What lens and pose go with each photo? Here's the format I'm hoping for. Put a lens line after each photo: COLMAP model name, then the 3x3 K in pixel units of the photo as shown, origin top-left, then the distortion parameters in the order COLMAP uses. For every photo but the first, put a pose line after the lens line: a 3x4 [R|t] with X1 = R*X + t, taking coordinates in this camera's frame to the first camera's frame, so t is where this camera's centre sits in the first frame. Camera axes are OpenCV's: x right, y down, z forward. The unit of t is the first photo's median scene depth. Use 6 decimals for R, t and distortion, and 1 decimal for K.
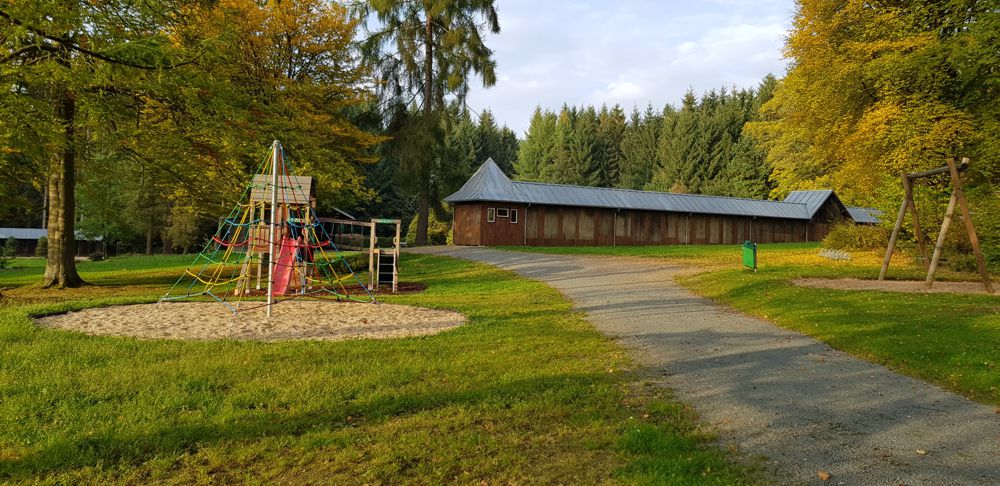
lens RADIAL K [[720.6, 0, 500.2], [0, 720.6, 230.4], [0, 0, 1]] dist [-0.001266, -0.007256]
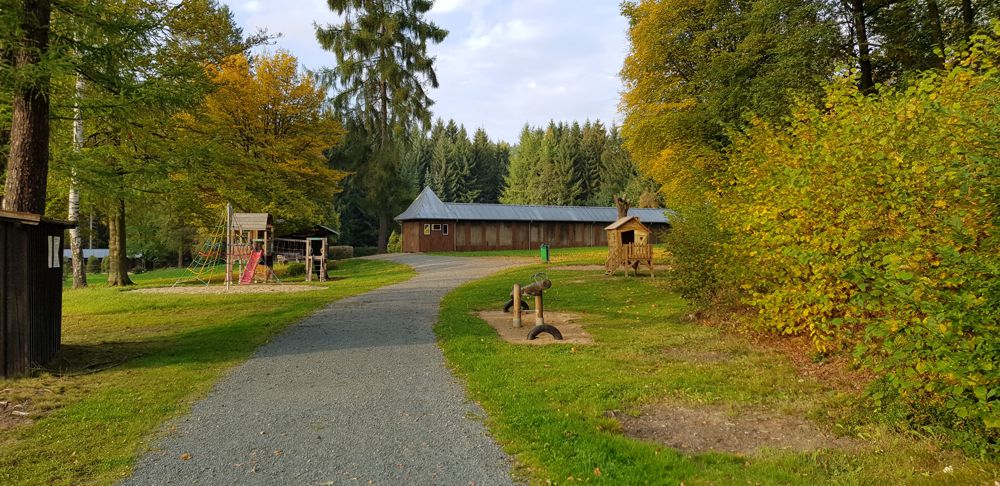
lens RADIAL K [[723.0, 0, 500.0], [0, 723.0, 243.0], [0, 0, 1]] dist [0.003503, 0.000589]
pose [[0.998670, -0.029603, -0.042217, 0.155342], [0.029949, 0.999523, 0.007584, -0.001639], [0.041972, -0.008838, 0.999080, -0.293020]]
